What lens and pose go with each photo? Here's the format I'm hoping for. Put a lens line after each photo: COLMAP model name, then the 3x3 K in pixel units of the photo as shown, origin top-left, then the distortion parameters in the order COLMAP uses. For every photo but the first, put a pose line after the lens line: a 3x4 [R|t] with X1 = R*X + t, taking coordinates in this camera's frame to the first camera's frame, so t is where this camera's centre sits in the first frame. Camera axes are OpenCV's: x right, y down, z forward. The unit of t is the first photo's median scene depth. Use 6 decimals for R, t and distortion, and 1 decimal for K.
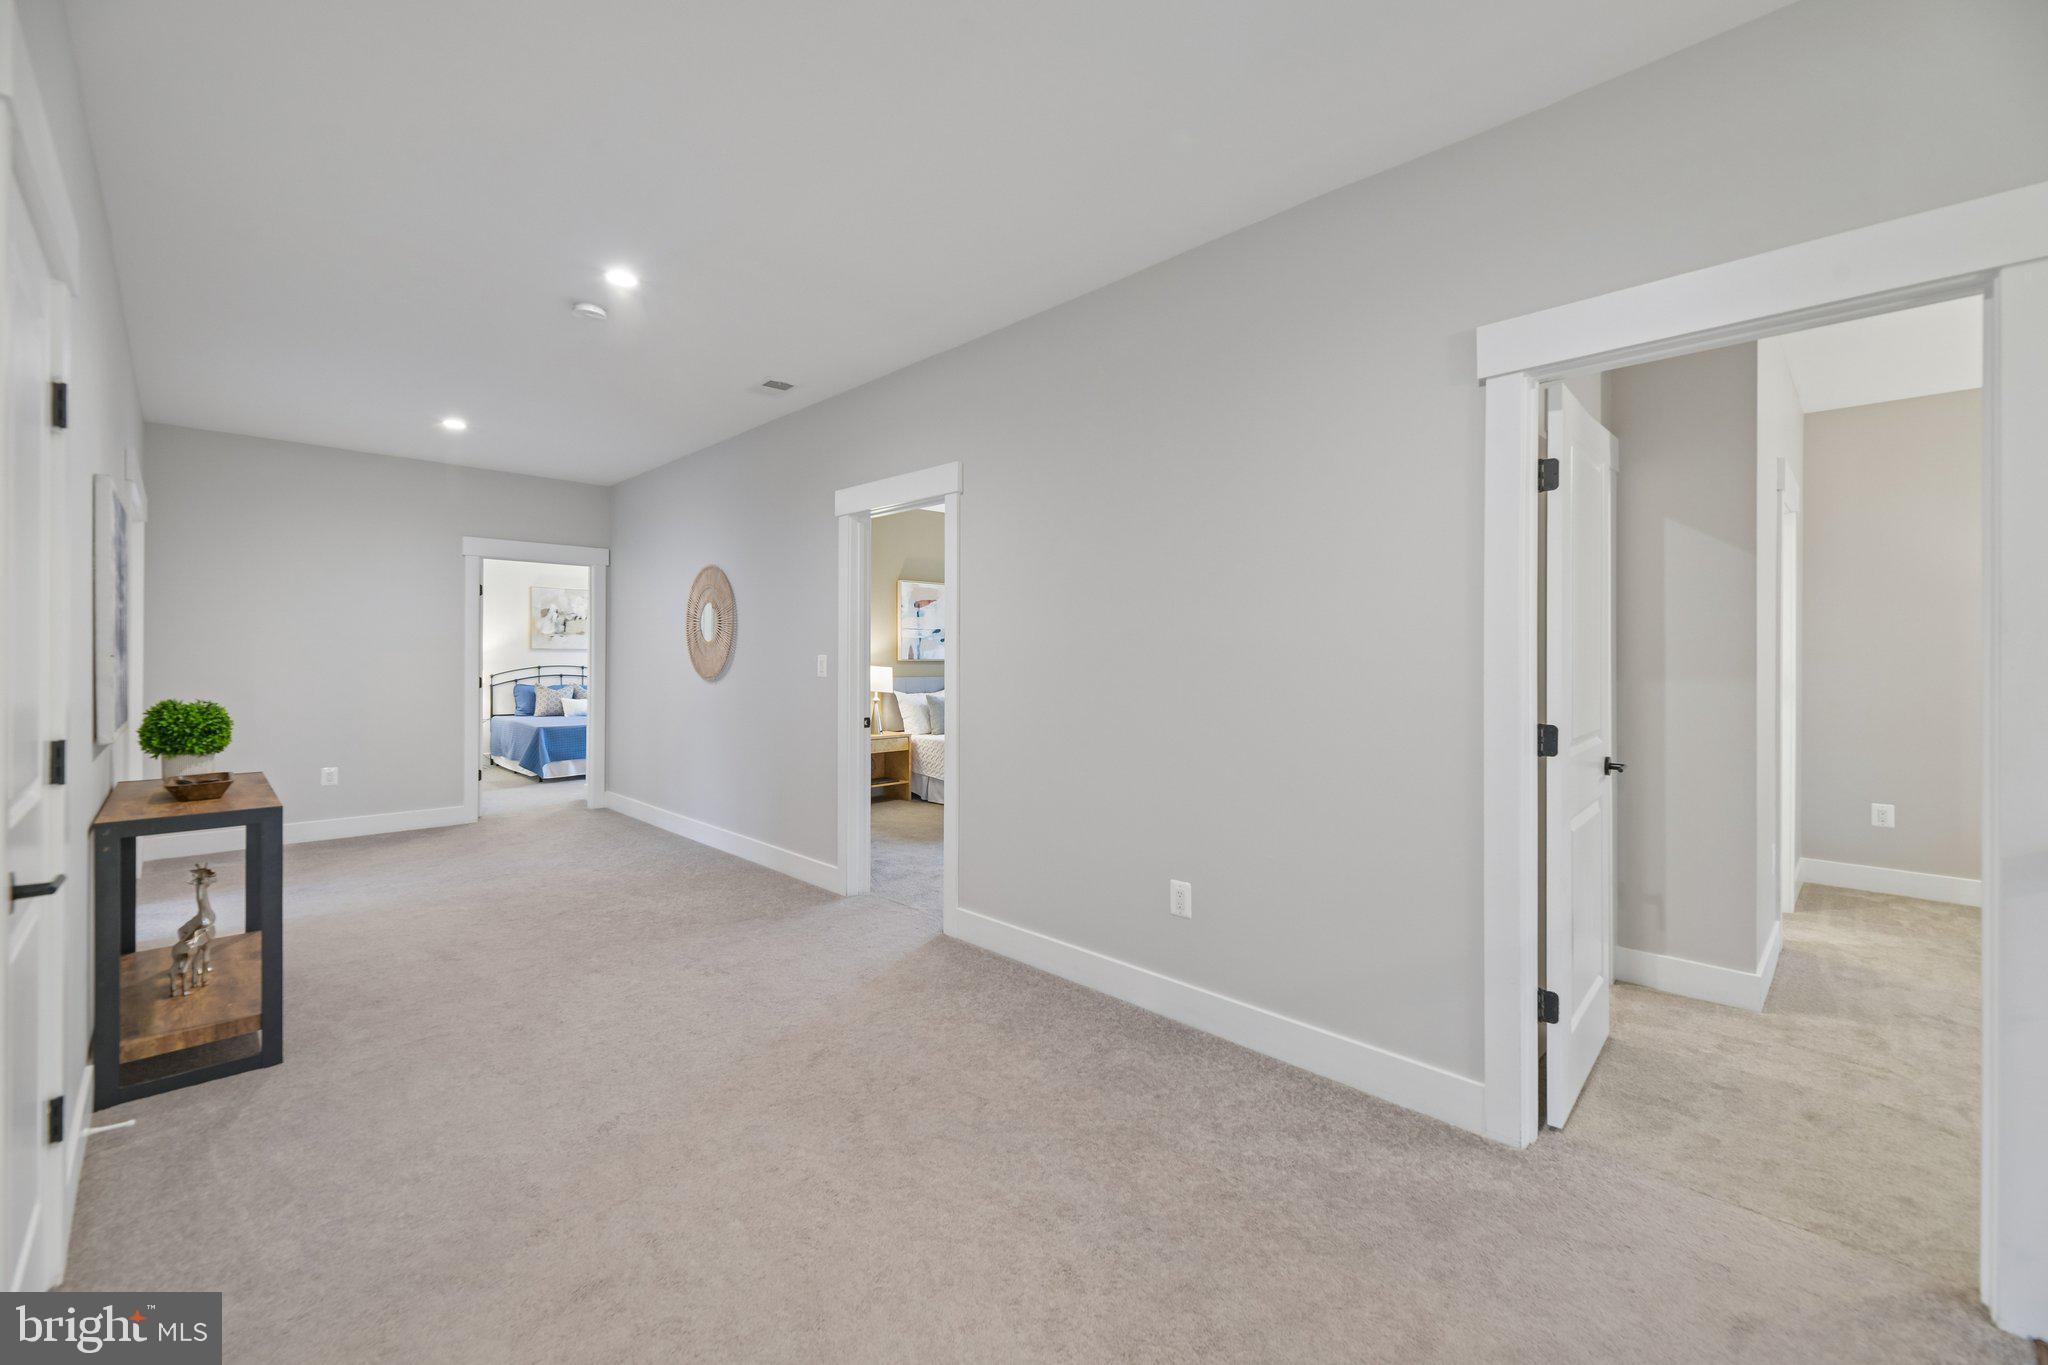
lens RADIAL K [[832.7, 0, 1053.6], [0, 832.7, 662.5], [0, 0, 1]] dist [0.001624, -0.000038]
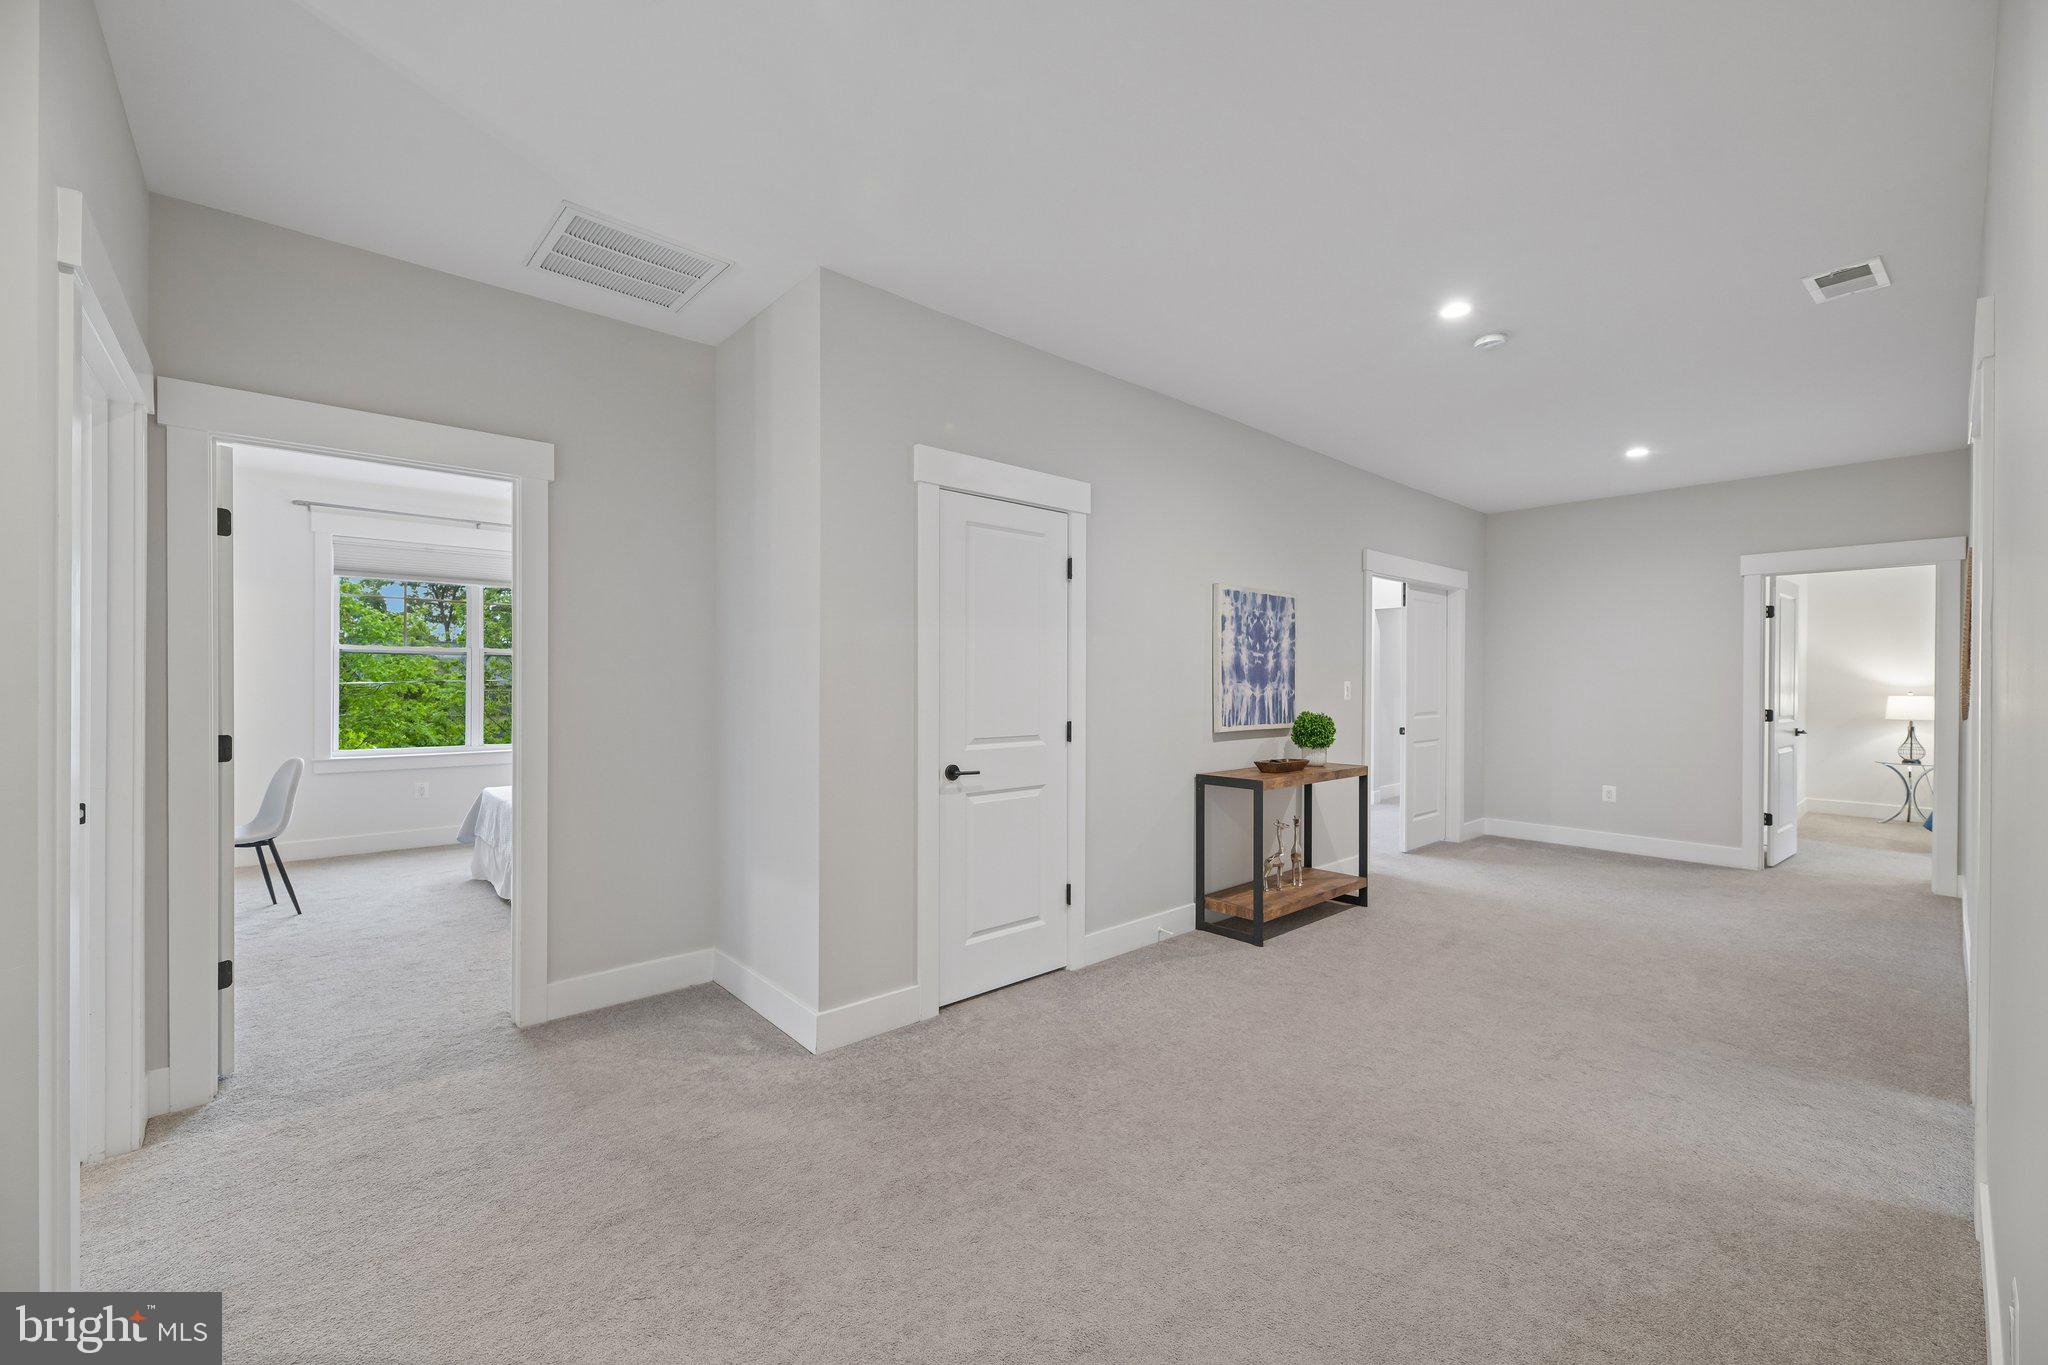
lens RADIAL K [[802.8, 0, 1005.3], [0, 802.8, 684.7], [0, 0, 1]] dist [0.009947, 0.000034]
pose [[-0.068408, -0.001045, -0.997657, 0.374493], [-0.010086, 0.999949, -0.000356, -0.000308], [0.997606, 0.010038, -0.068415, 0.397037]]
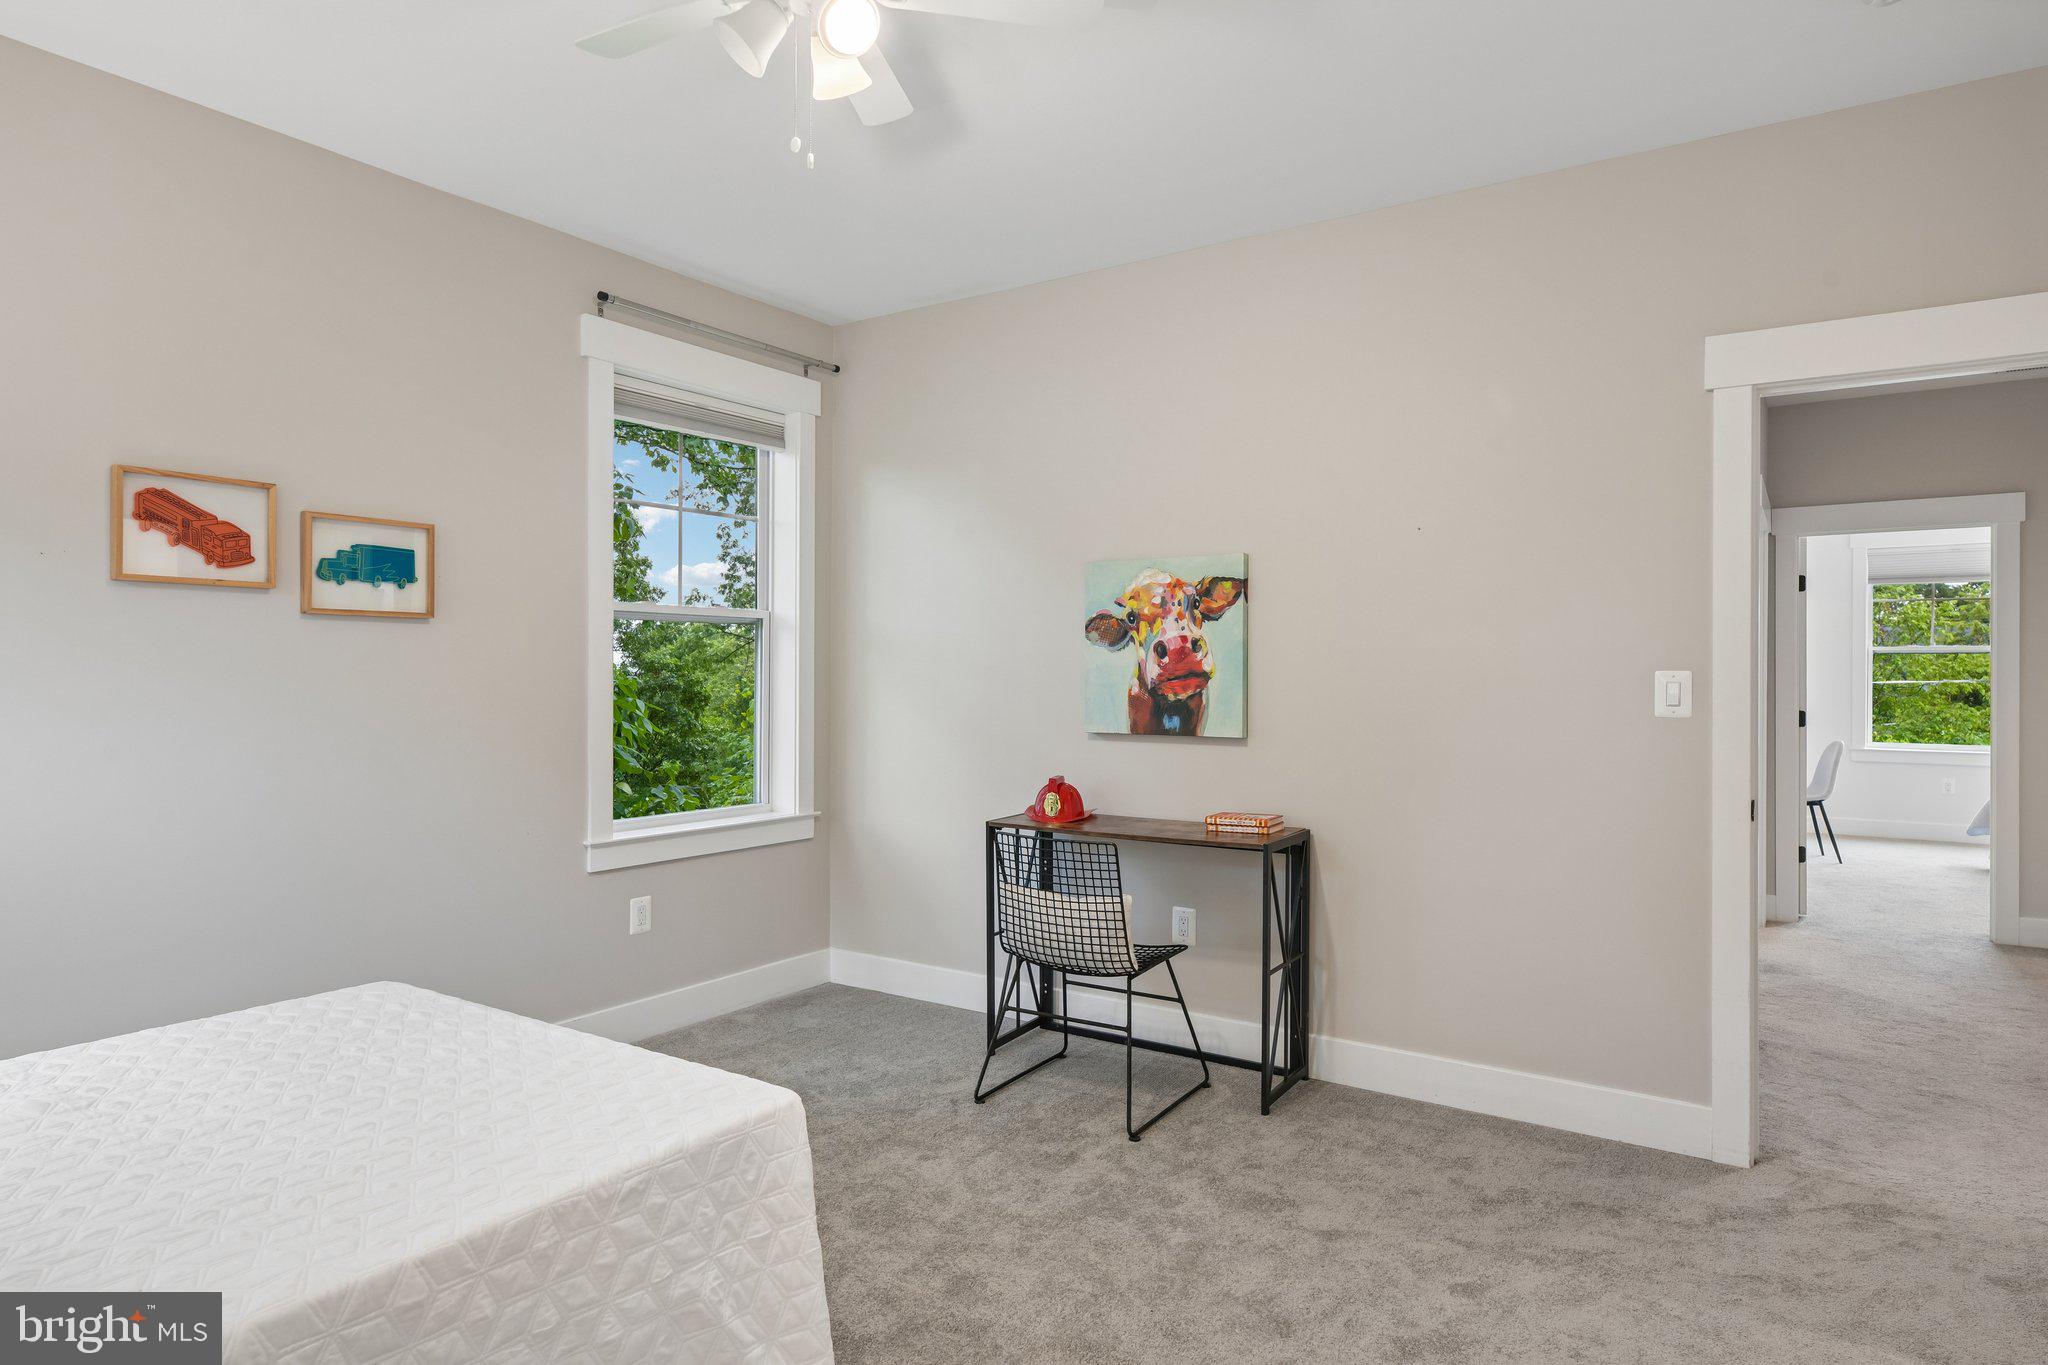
lens RADIAL K [[1167.8, 0, 1022.9], [0, 1167.8, 670.0], [0, 0, 1]] dist [-0.004271, -0.001166]
pose [[-0.984504, -0.009840, -0.175088, 0.913239], [-0.010524, 0.999940, 0.002979, -0.001695], [0.175049, 0.004776, -0.984548, 0.927738]]
